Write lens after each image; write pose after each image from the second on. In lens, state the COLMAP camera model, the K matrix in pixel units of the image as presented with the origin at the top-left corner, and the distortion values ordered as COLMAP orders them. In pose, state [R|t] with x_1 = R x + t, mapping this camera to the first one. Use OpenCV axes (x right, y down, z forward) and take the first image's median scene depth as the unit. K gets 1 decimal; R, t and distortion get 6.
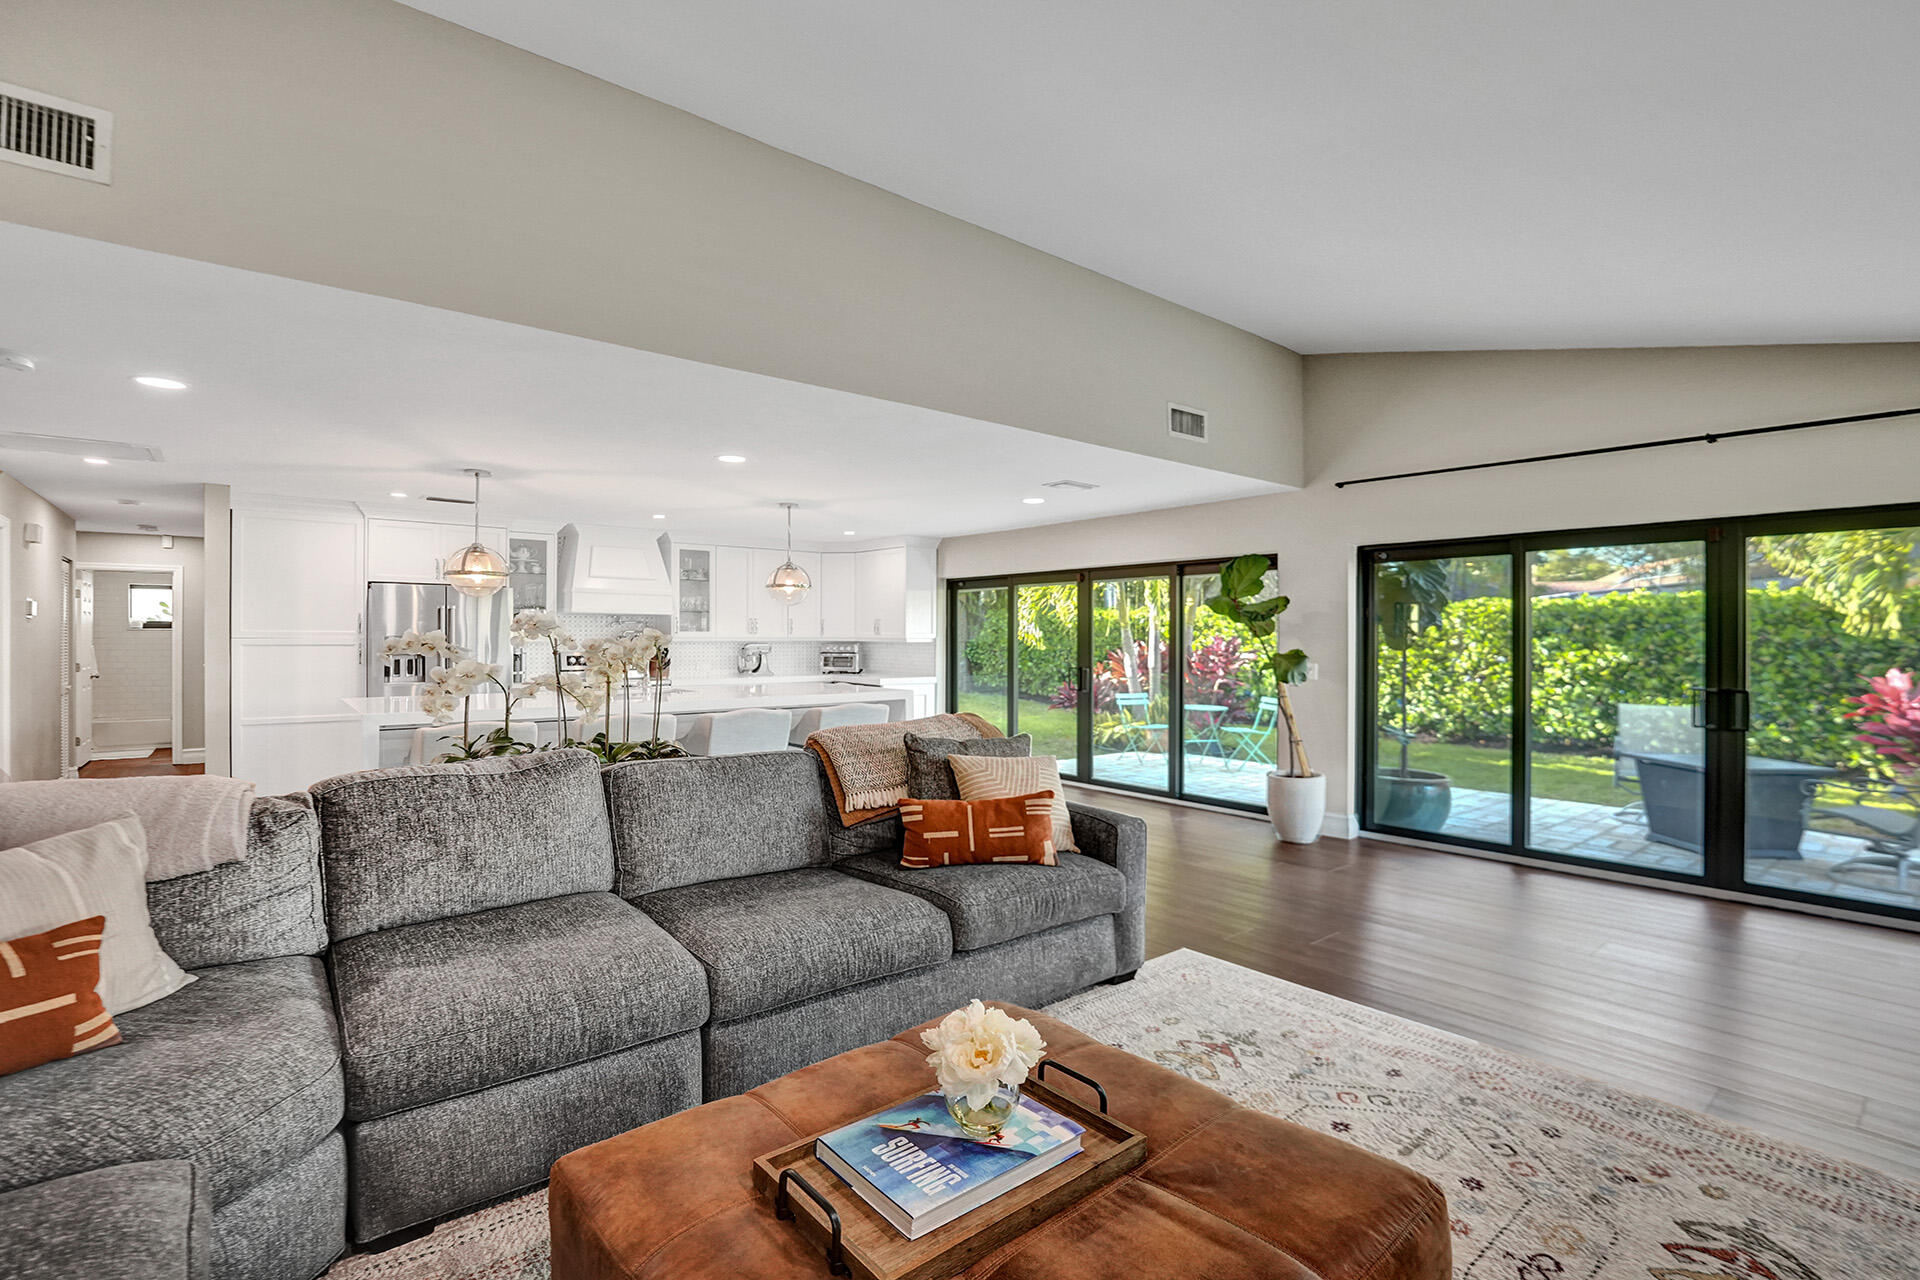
lens RADIAL K [[889.1, 0, 967.3], [0, 889.1, 628.0], [0, 0, 1]] dist [-0.028353, 0.001219]
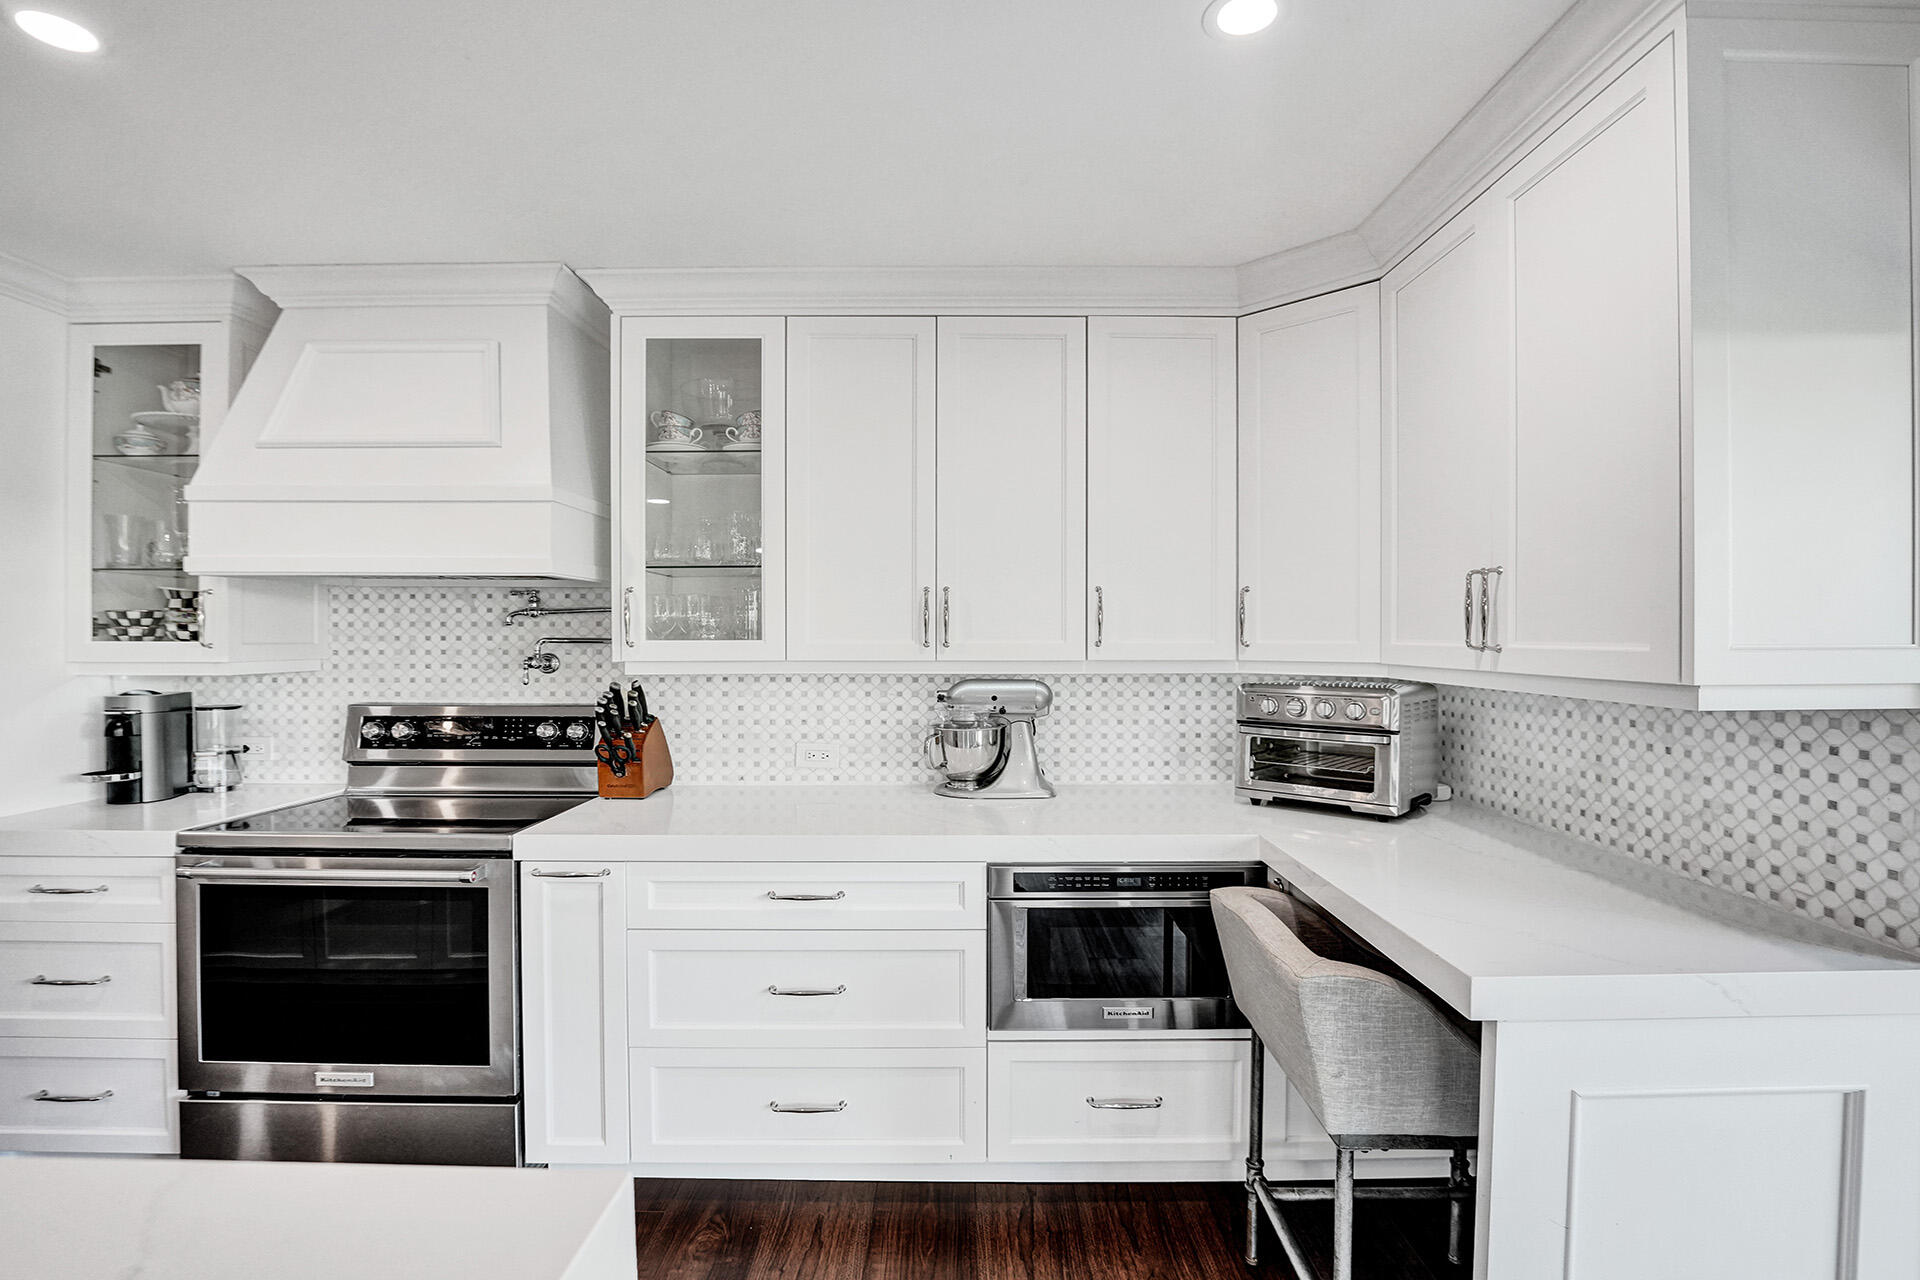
lens RADIAL K [[899.2, 0, 963.9], [0, 899.2, 646.3], [0, 0, 1]] dist [-0.027132, 0.000219]
pose [[0.771759, 0.001811, -0.635913, -0.068092], [0.007737, 0.999895, 0.012237, 0.003134], [0.635868, -0.014364, 0.771664, 0.798719]]
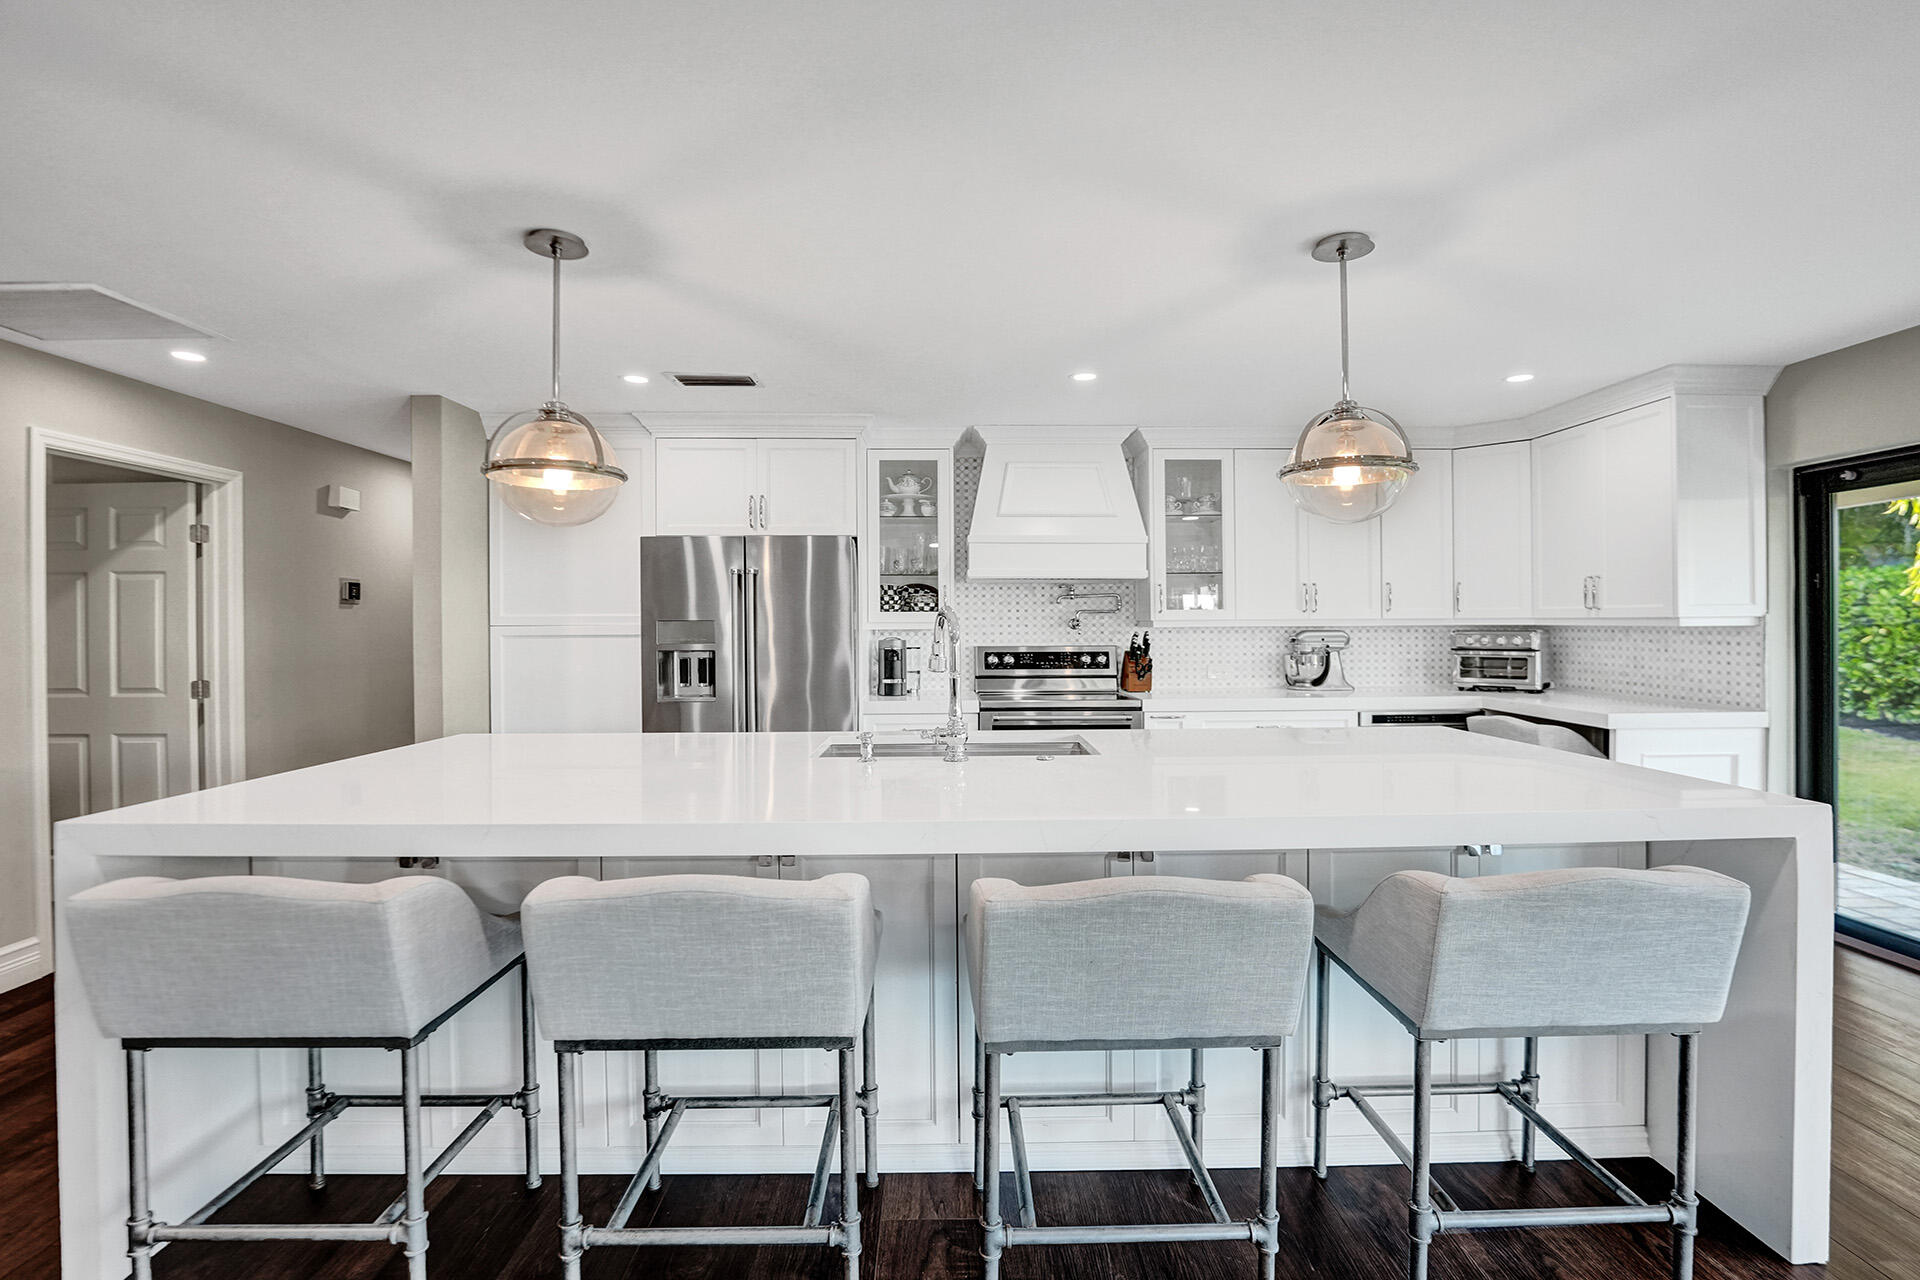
lens RADIAL K [[889.1, 0, 967.3], [0, 889.1, 628.0], [0, 0, 1]] dist [-0.028353, 0.001219]
pose [[0.781824, -0.006078, -0.623469, -0.073007], [0.013904, 0.999874, 0.007687, 0.008809], [0.623344, -0.014679, 0.781810, 0.463348]]
